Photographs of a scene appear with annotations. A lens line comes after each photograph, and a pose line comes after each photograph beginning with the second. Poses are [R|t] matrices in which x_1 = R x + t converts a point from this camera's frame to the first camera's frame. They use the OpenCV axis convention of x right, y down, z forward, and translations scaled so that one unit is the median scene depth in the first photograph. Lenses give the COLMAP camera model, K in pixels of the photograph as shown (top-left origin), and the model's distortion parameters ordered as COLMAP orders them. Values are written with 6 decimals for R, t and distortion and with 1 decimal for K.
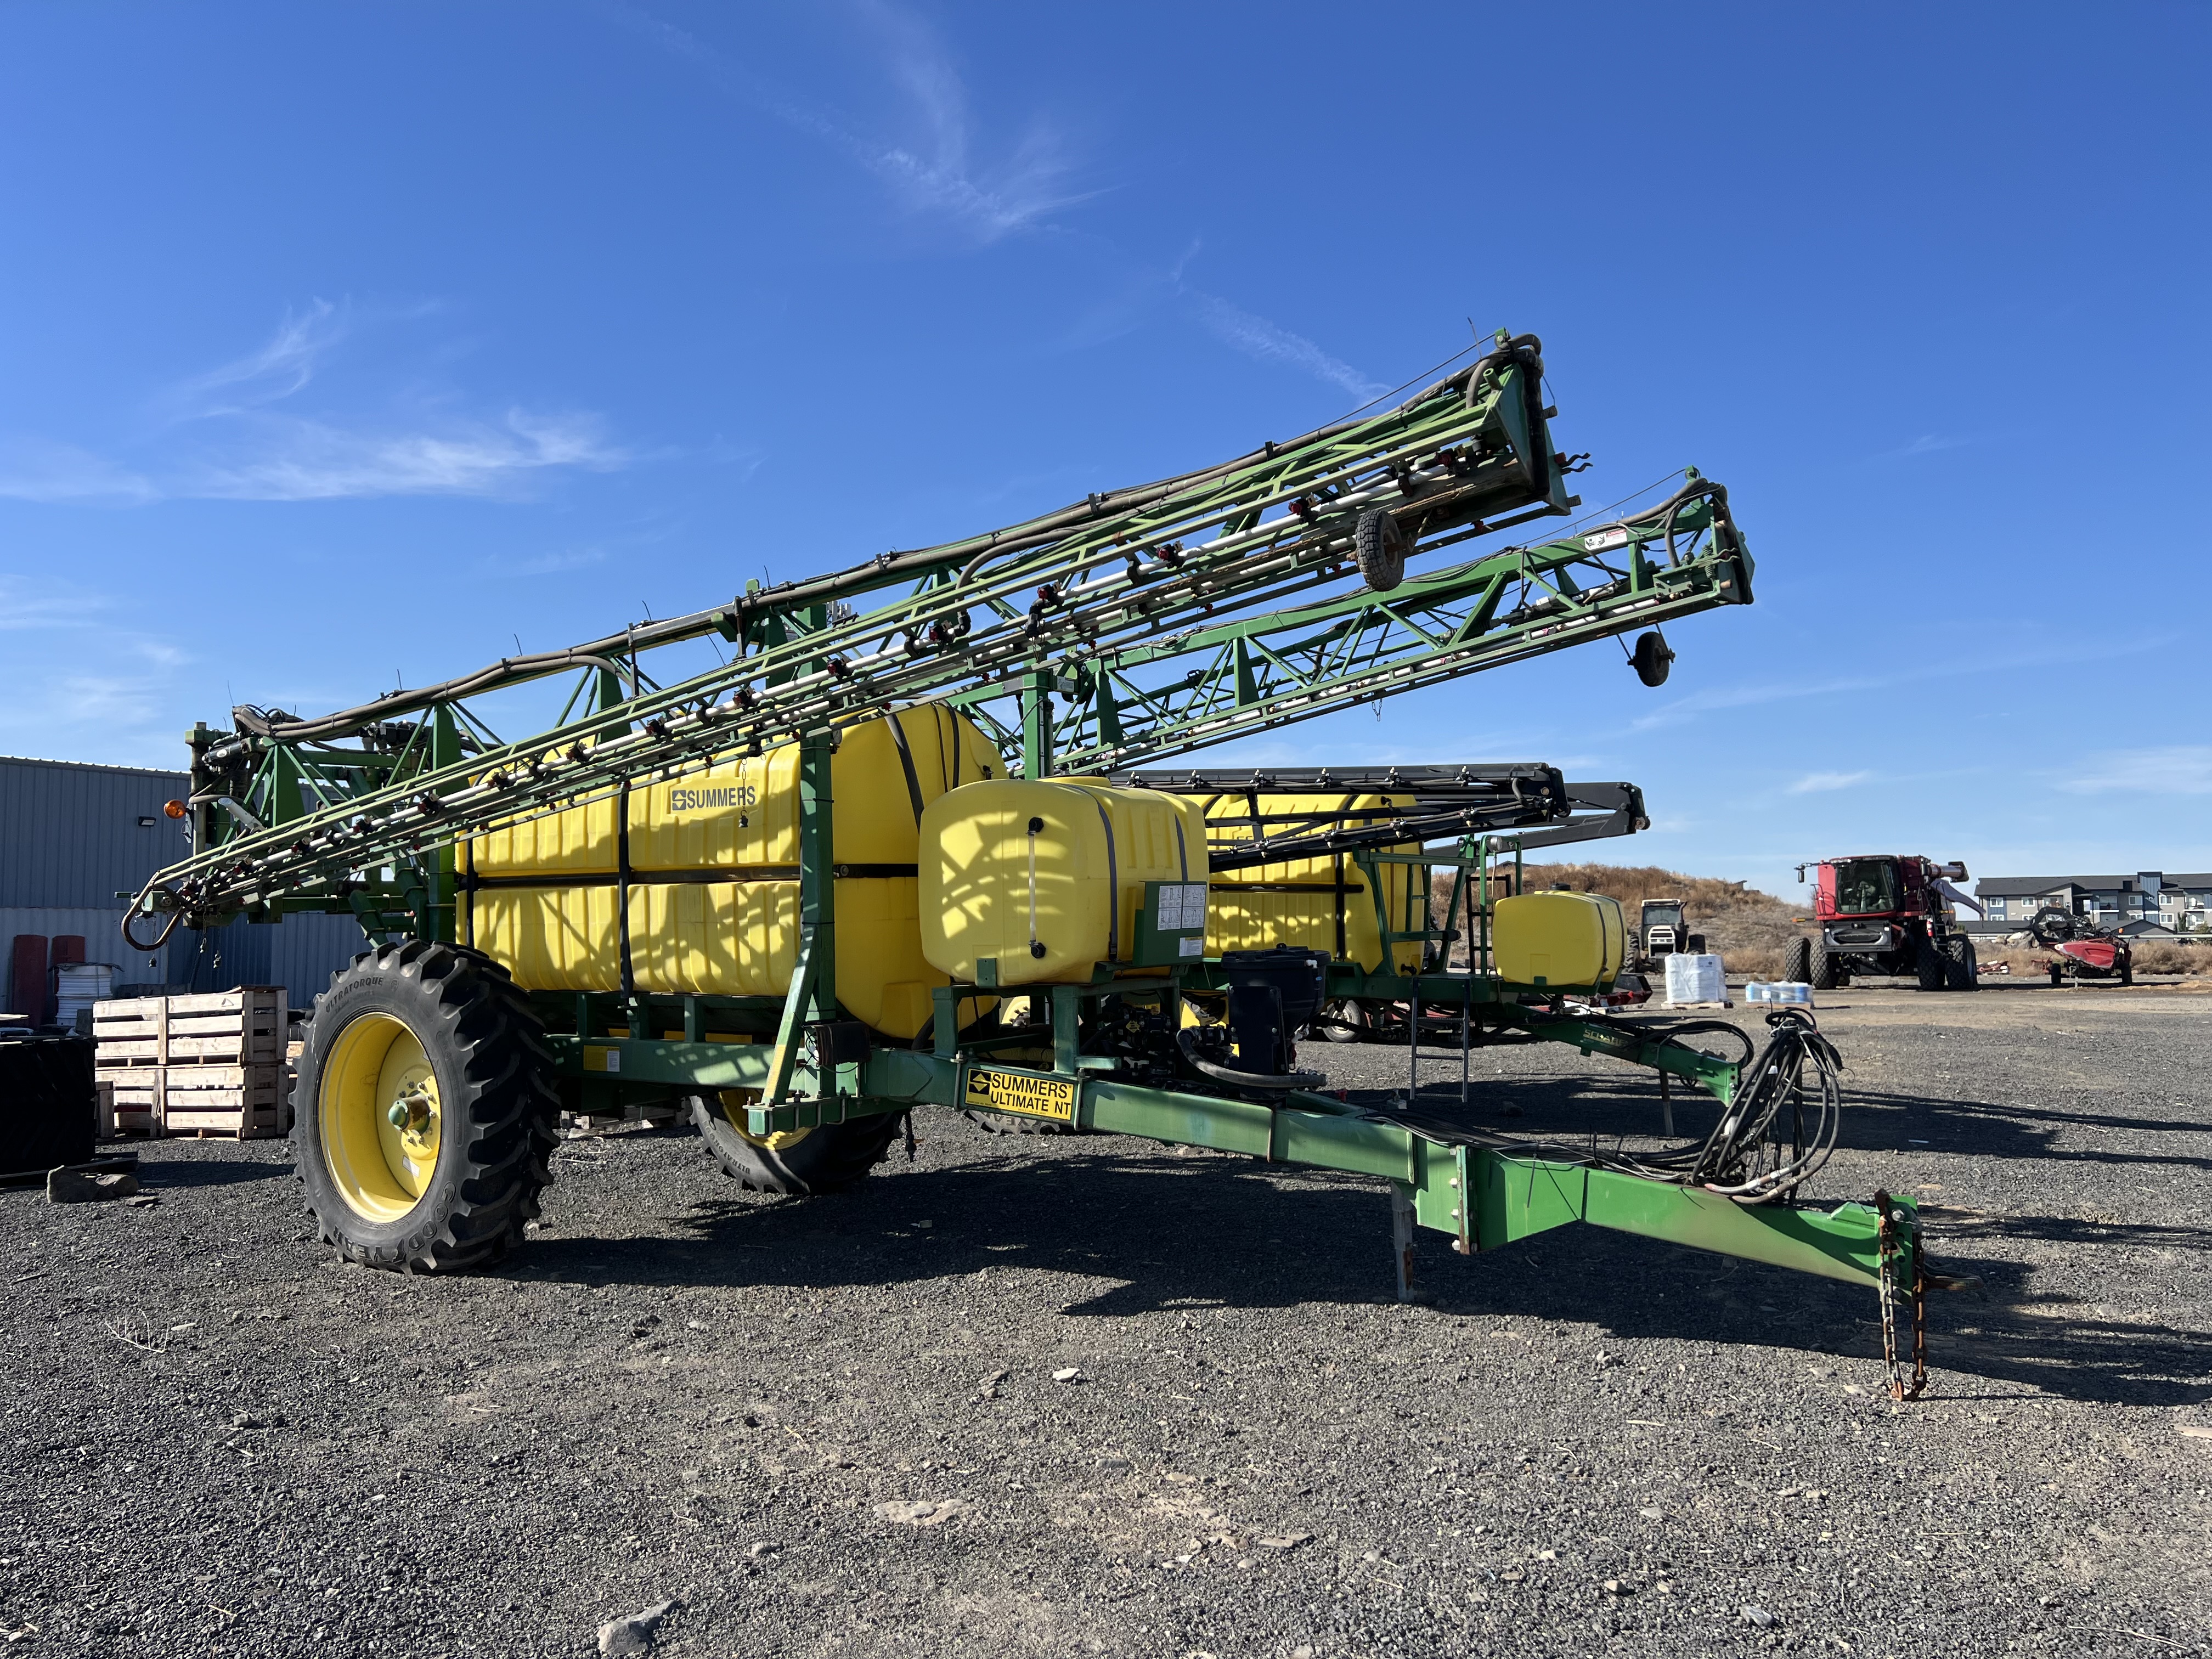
lens RADIAL K [[1654.6, 0, 1107.8], [0, 1654.6, 832.0], [0, 0, 1]] dist [0.003793, -0.004386]
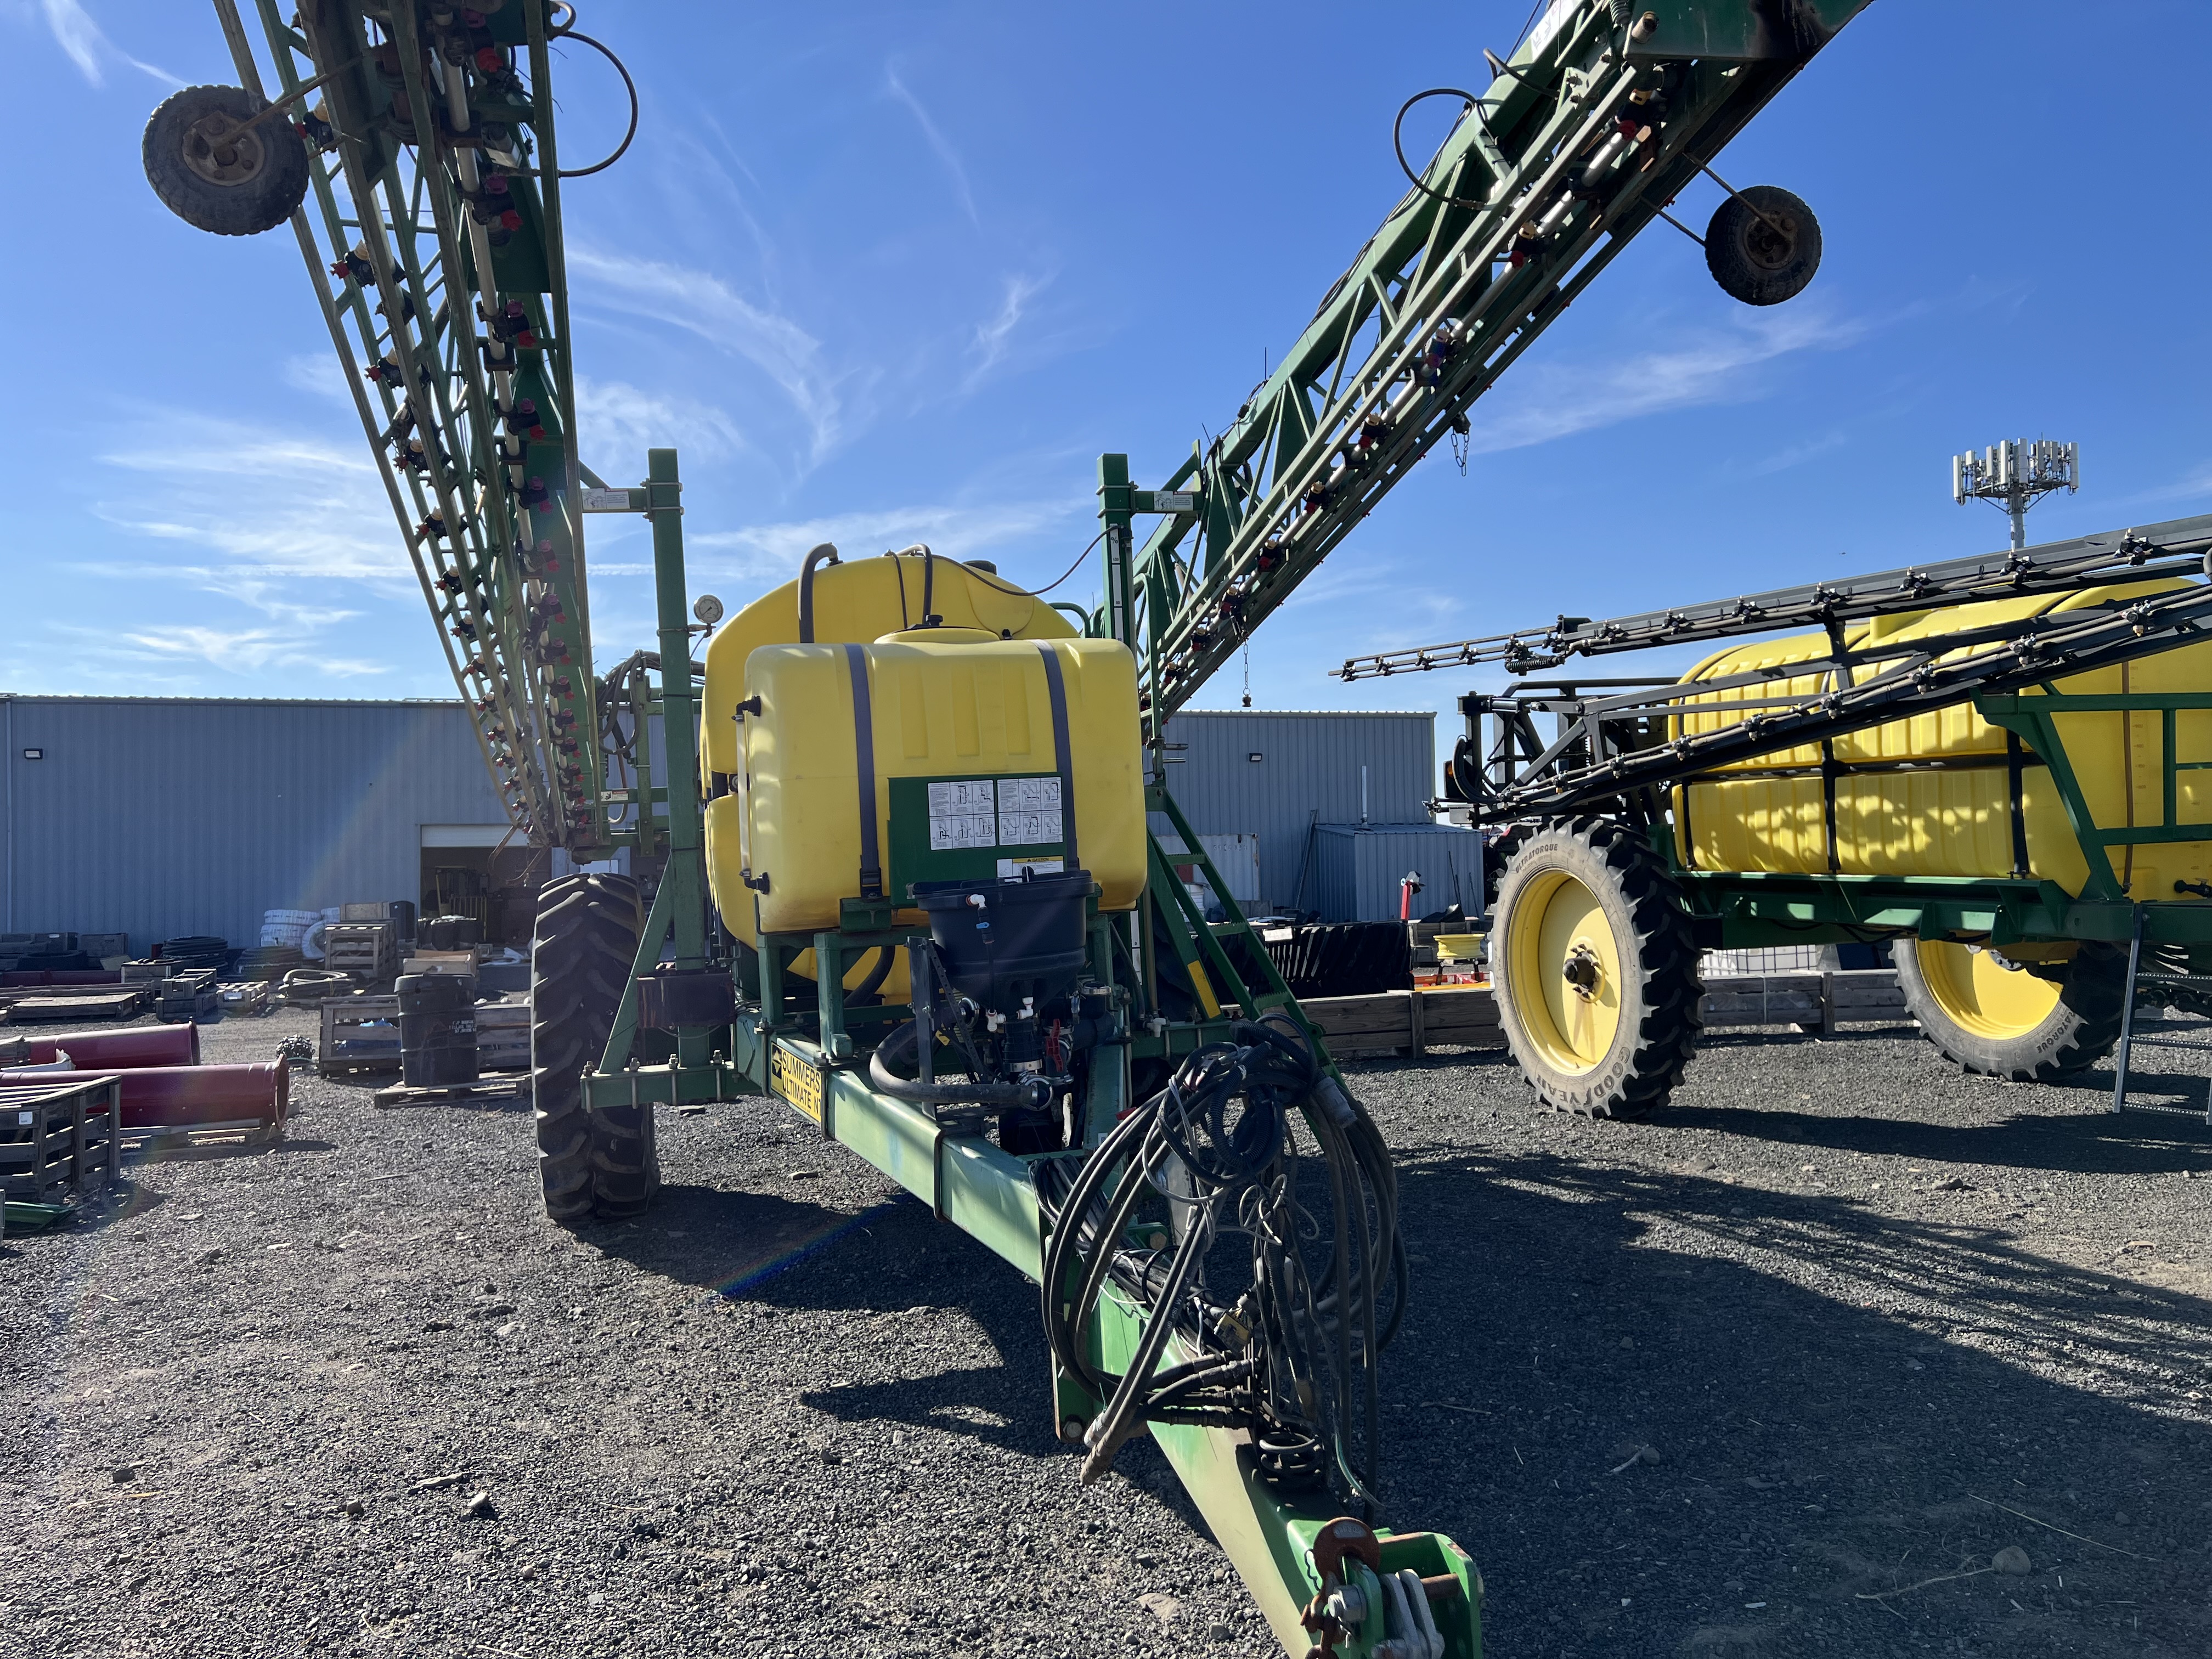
lens RADIAL K [[1654.6, 0, 1105.7], [0, 1654.6, 833.8], [0, 0, 1]] dist [0.003793, -0.004386]
pose [[0.727888, -0.028723, -0.685094, 0.304844], [0.065065, 0.997507, 0.027308, 0.022413], [0.682602, -0.064453, 0.727943, 0.320432]]
